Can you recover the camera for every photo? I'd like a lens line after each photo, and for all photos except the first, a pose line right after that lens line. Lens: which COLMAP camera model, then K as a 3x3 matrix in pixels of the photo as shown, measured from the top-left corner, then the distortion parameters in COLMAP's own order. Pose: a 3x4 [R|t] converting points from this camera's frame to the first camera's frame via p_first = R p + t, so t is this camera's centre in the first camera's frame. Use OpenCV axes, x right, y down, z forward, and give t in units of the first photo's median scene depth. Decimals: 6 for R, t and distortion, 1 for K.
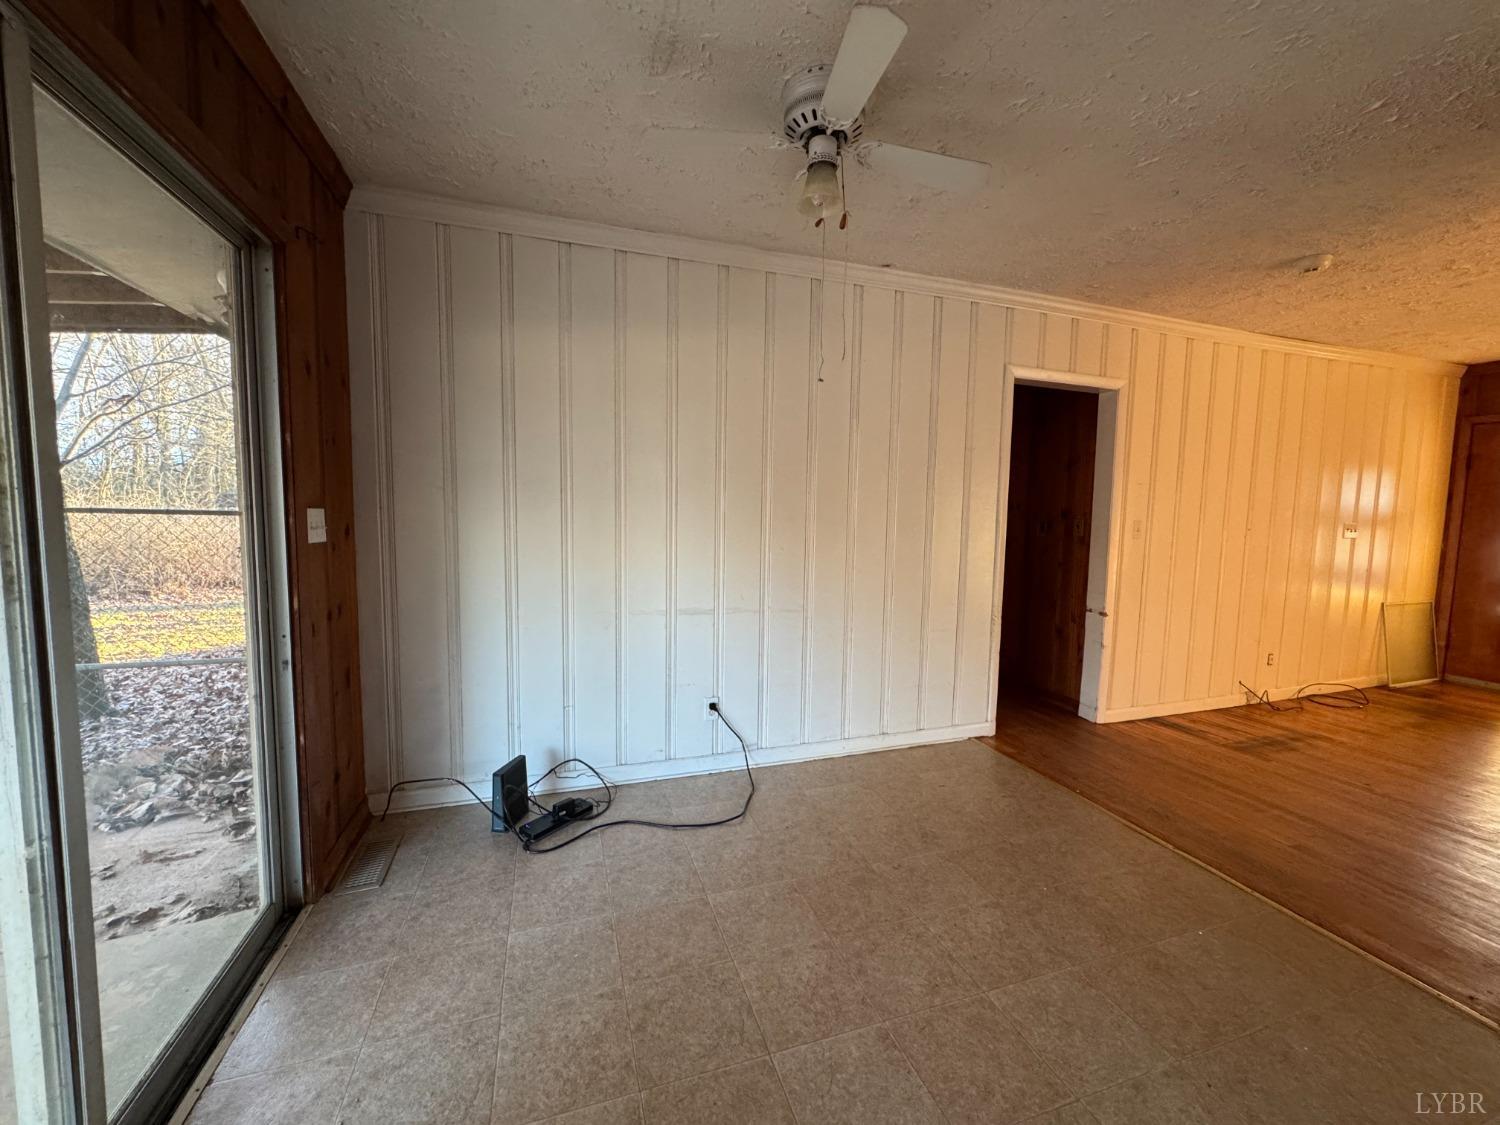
lens RADIAL K [[599.3, 0, 743.8], [0, 599.3, 556.7], [0, 0, 1]] dist [-0.000051, -0.000373]
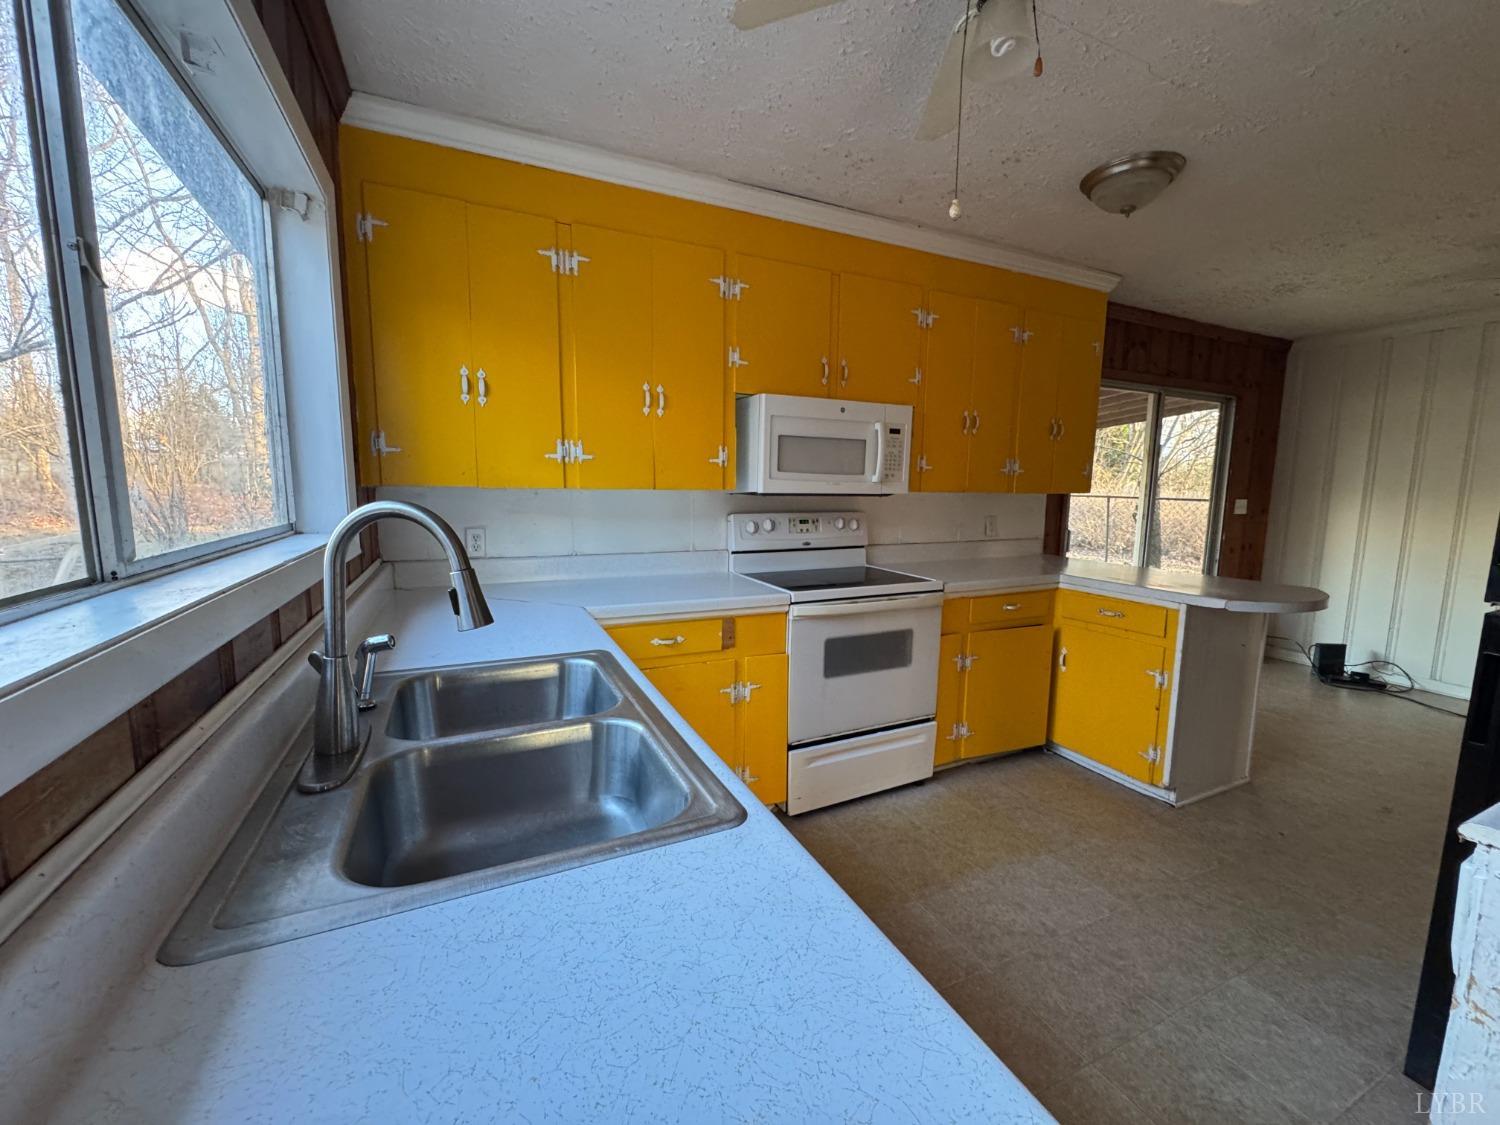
lens RADIAL K [[599.3, 0, 746.6], [0, 599.3, 554.6], [0, 0, 1]] dist [-0.000051, -0.000373]
pose [[0.125065, 0.114175, -0.985557, 1.035323], [-0.088405, 0.990687, 0.103551, 0.045734], [0.988202, 0.074178, 0.133994, -0.909255]]
